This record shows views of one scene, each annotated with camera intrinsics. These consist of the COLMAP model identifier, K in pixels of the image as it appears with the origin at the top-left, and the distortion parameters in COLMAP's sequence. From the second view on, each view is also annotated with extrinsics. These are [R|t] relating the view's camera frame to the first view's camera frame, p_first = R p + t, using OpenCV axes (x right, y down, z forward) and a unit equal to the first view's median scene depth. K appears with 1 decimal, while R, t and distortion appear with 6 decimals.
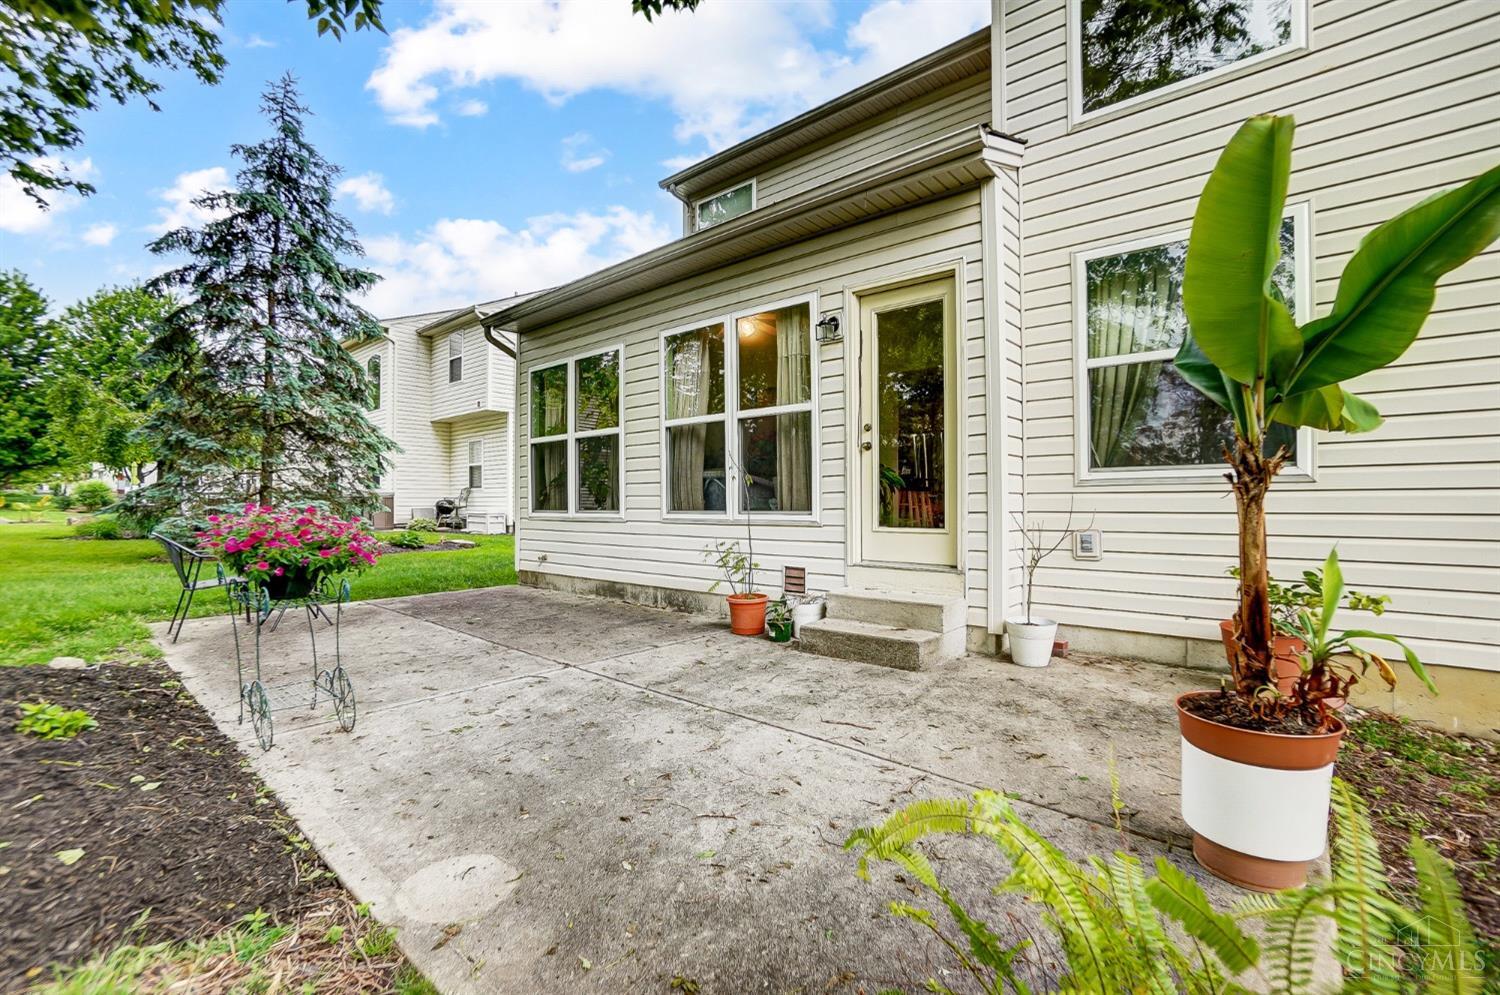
lens RADIAL K [[662.1, 0, 750.0], [0, 662.1, 497.5], [0, 0, 1]] dist [-0.042898, 0.000465]
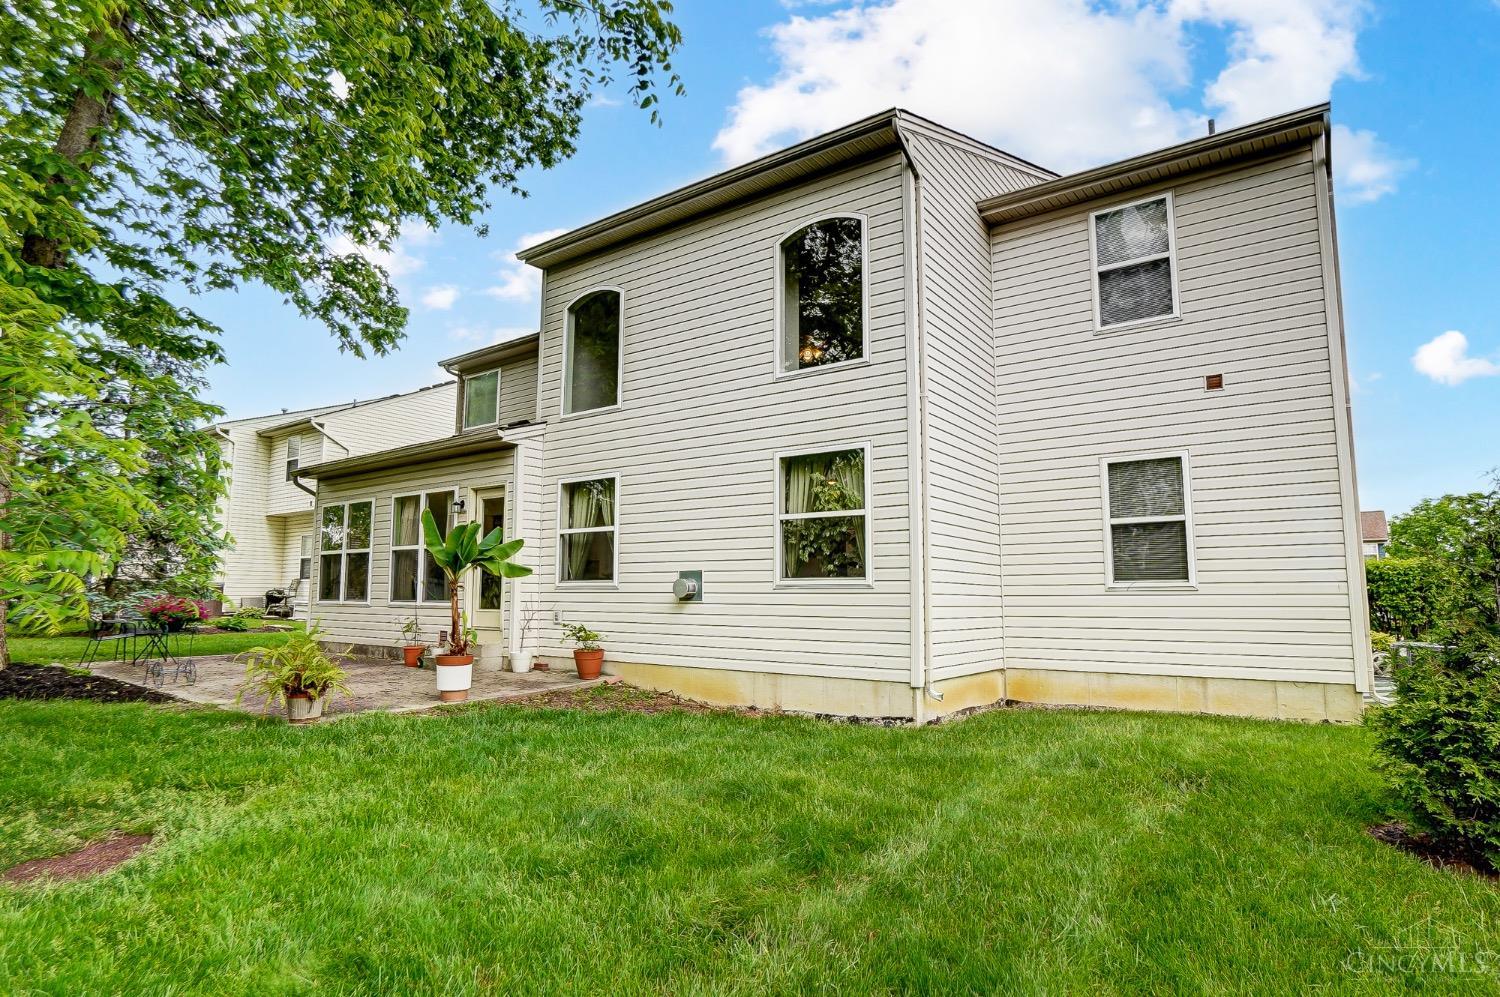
lens RADIAL K [[803.8, 0, 750.0], [0, 803.8, 498.5], [0, 0, 1]] dist [-0.014734, 0.000854]
pose [[0.996940, 0.014770, 0.076763, 0.703805], [-0.006283, 0.993951, -0.109643, -0.021478], [-0.077918, 0.108825, 0.991003, -1.259819]]
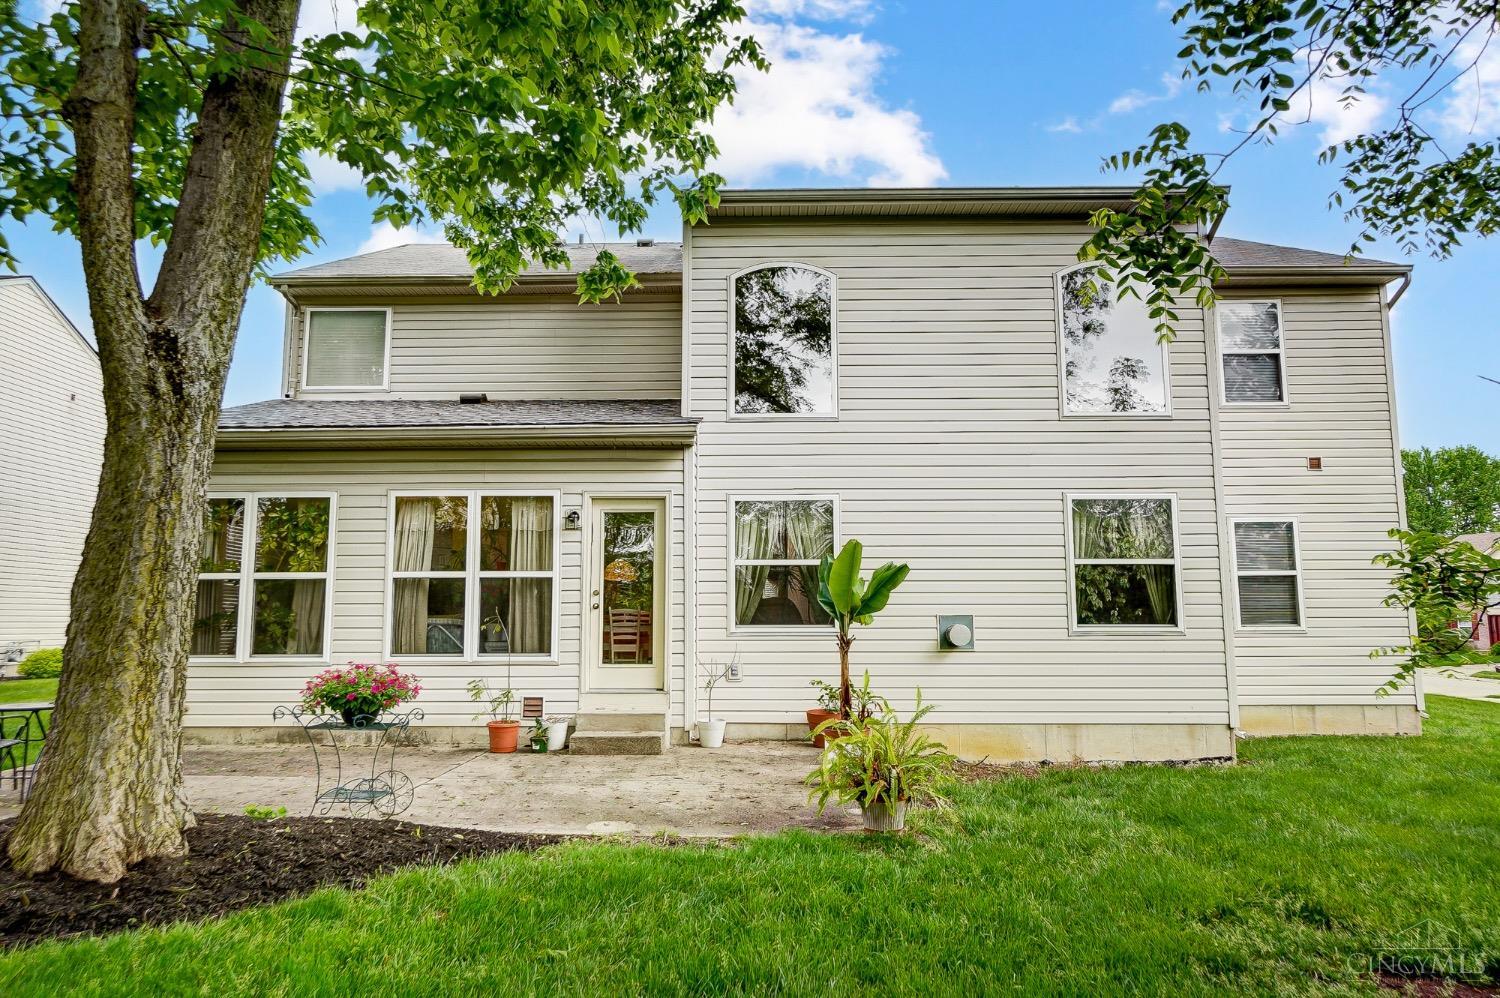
lens RADIAL K [[956.2, 0, 750.0], [0, 956.2, 499.0], [0, 0, 1]] dist [0.008897, 0.001578]
pose [[0.768557, 0.082431, 0.634449, -0.775382], [-0.006030, 0.992554, -0.121653, -0.051418], [-0.639753, 0.089672, 0.763332, -0.688960]]
